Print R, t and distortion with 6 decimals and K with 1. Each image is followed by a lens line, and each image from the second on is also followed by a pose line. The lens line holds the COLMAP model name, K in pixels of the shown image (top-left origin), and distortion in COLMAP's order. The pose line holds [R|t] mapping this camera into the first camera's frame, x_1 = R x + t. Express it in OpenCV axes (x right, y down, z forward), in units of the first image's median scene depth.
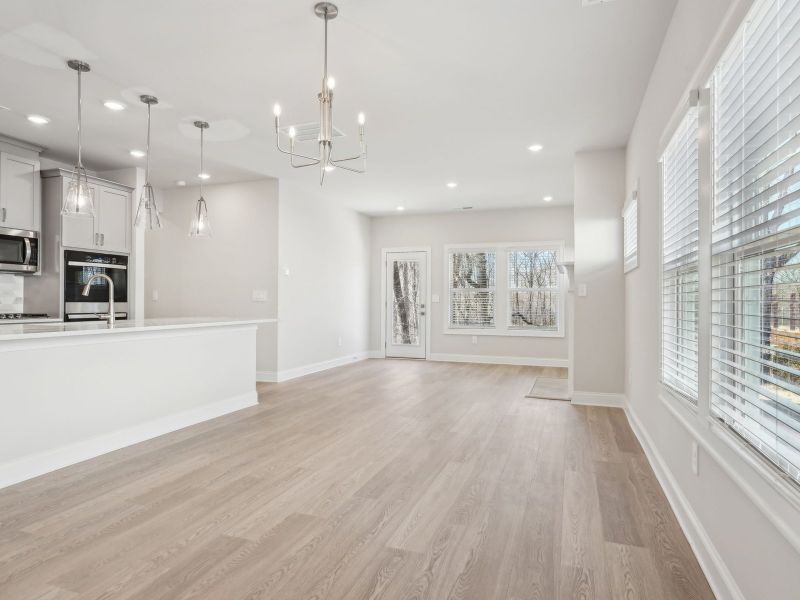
lens RADIAL K [[456.2, 0, 398.6], [0, 456.2, 300.3], [0, 0, 1]] dist [-0.003688, -0.000691]
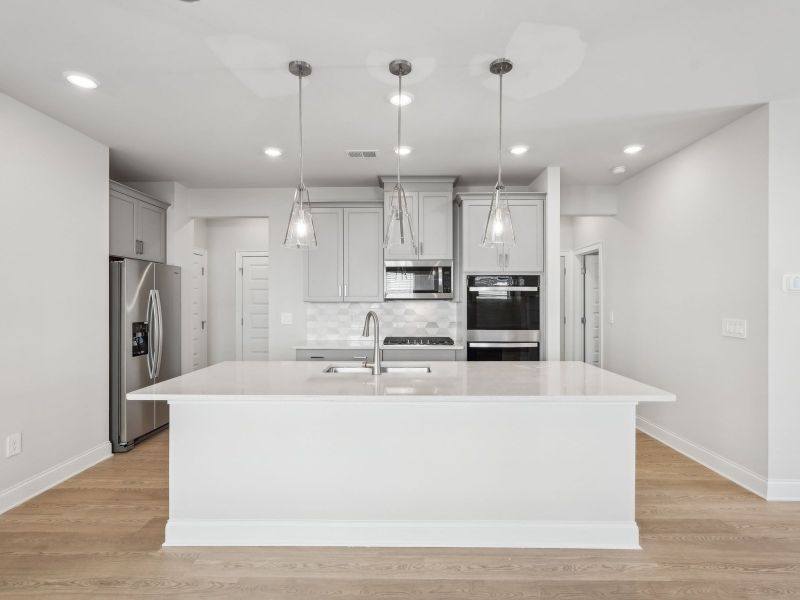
lens RADIAL K [[409.8, 0, 400.5], [0, 409.8, 302.6], [0, 0, 1]] dist [-0.003355, 0.001236]
pose [[0.335575, 0.005036, -0.942000, 0.040984], [-0.002112, 0.999987, 0.004593, -0.055214], [0.942011, 0.000448, 0.335582, 0.558567]]
